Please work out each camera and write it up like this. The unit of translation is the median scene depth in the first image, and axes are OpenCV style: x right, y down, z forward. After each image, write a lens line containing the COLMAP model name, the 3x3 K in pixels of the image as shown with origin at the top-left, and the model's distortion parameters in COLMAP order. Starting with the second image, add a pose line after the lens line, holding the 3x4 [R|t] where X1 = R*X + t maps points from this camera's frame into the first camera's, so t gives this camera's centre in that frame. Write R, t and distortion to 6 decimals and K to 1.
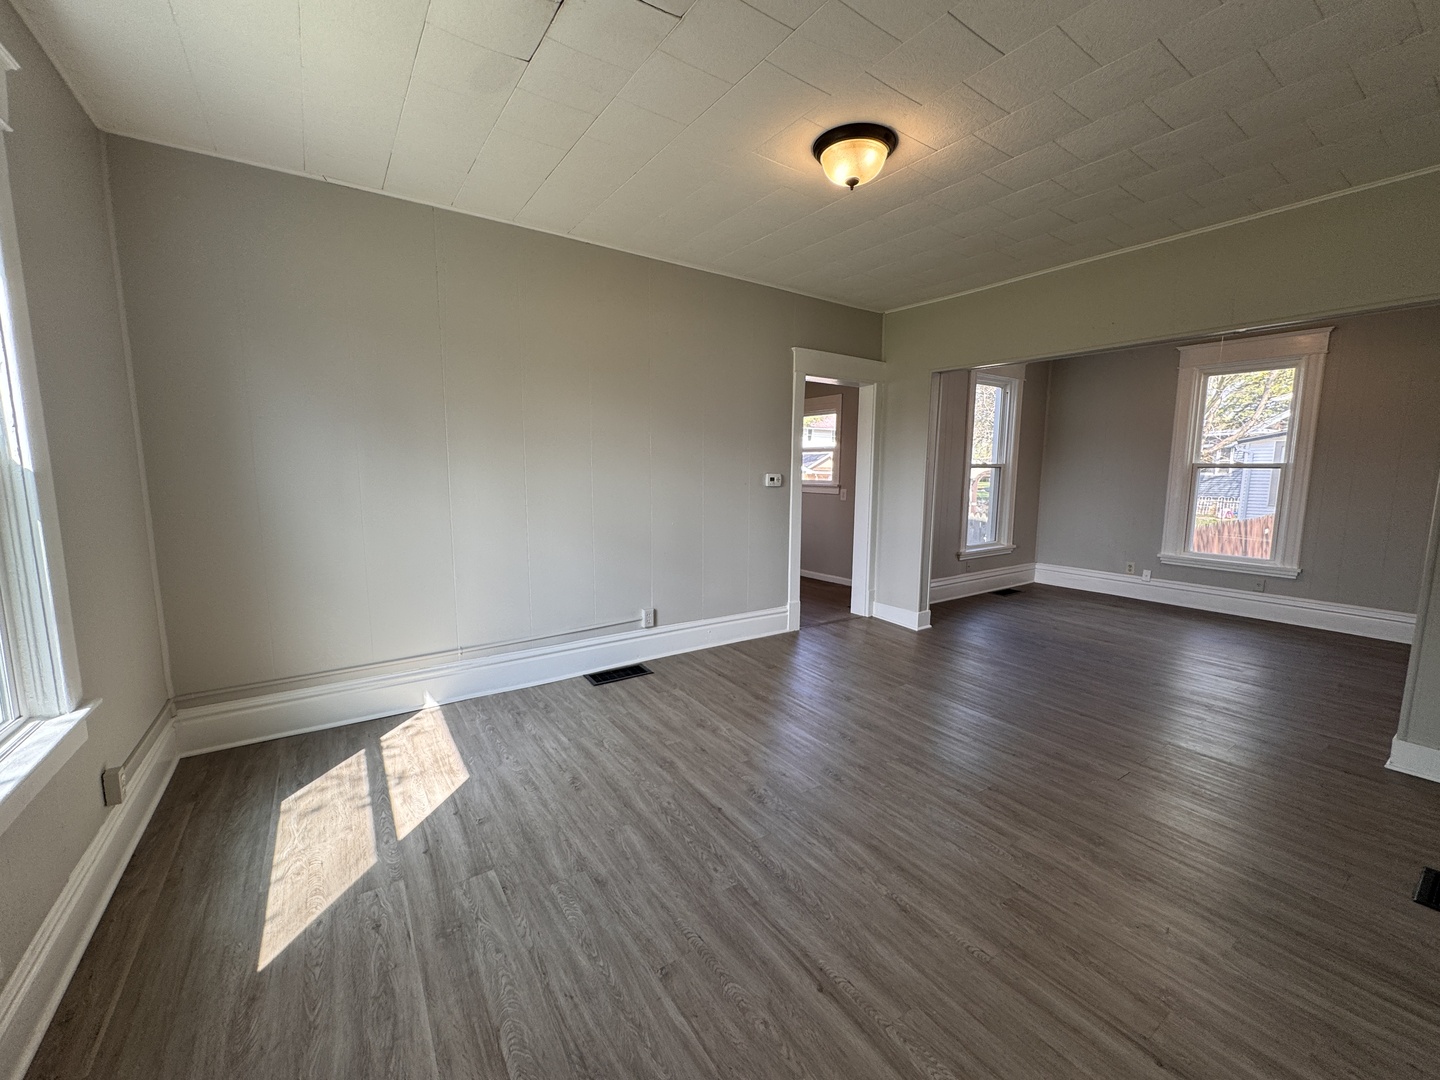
lens RADIAL K [[574.7, 0, 716.4], [0, 574.7, 539.3], [0, 0, 1]] dist [-0.000724, 0.000162]
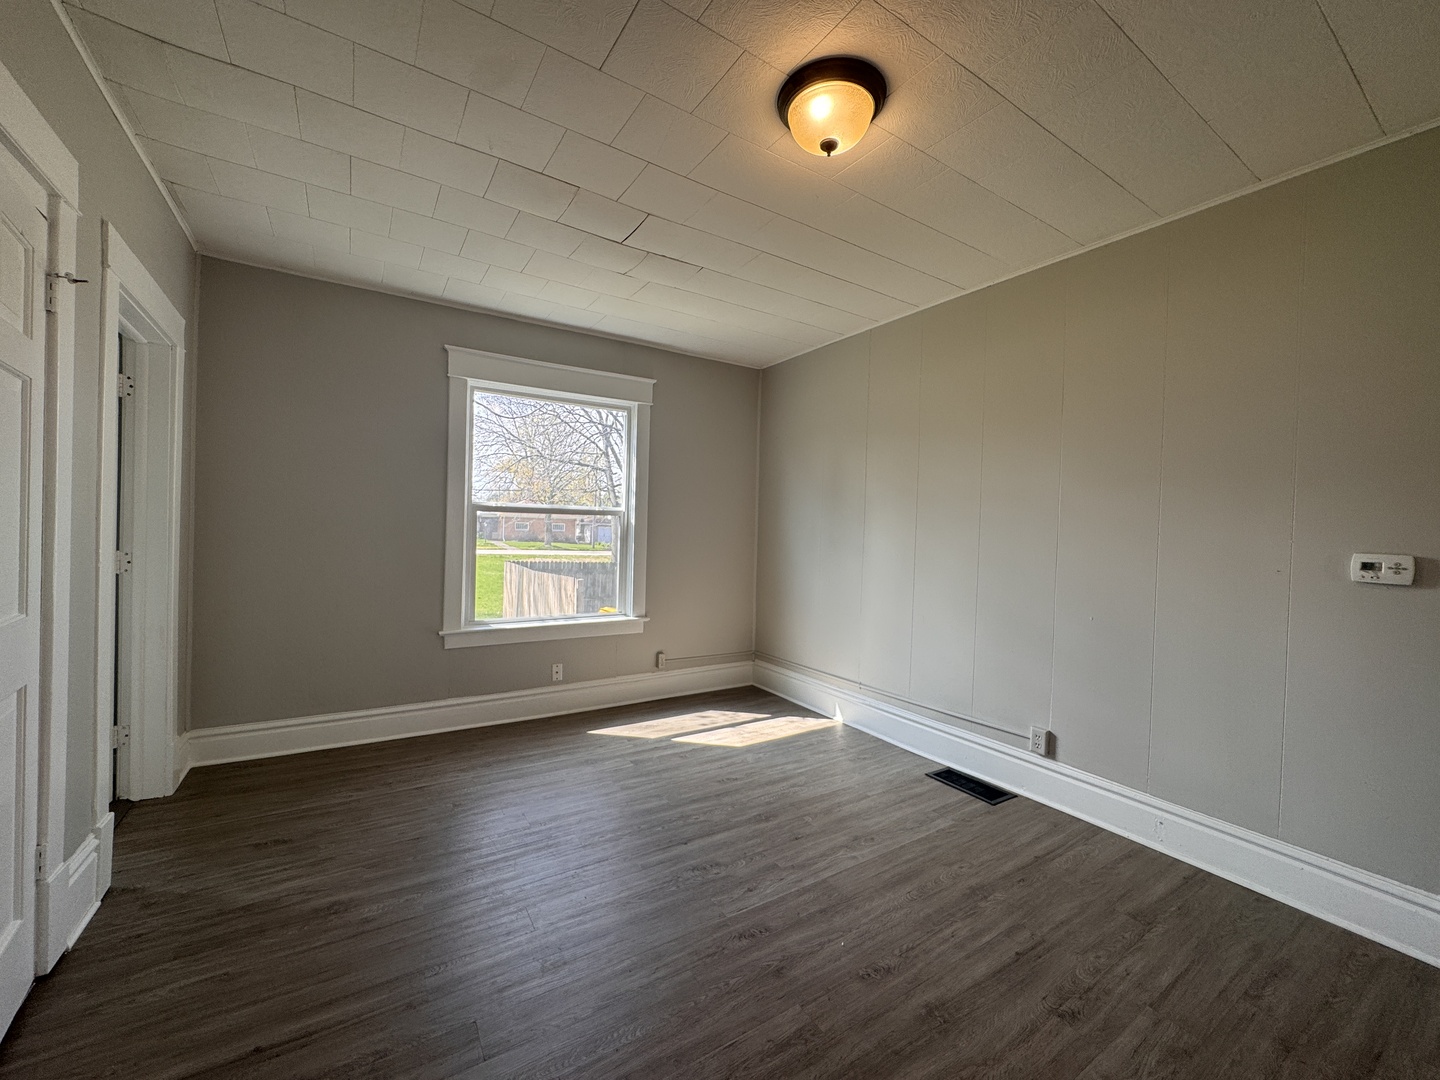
lens RADIAL K [[574.7, 0, 717.4], [0, 574.7, 532.7], [0, 0, 1]] dist [-0.000724, 0.000162]
pose [[-0.027221, 0.000798, -0.999629, 0.630029], [-0.154717, 0.987946, 0.005002, -0.063651], [0.987584, 0.154795, -0.026770, 0.597739]]
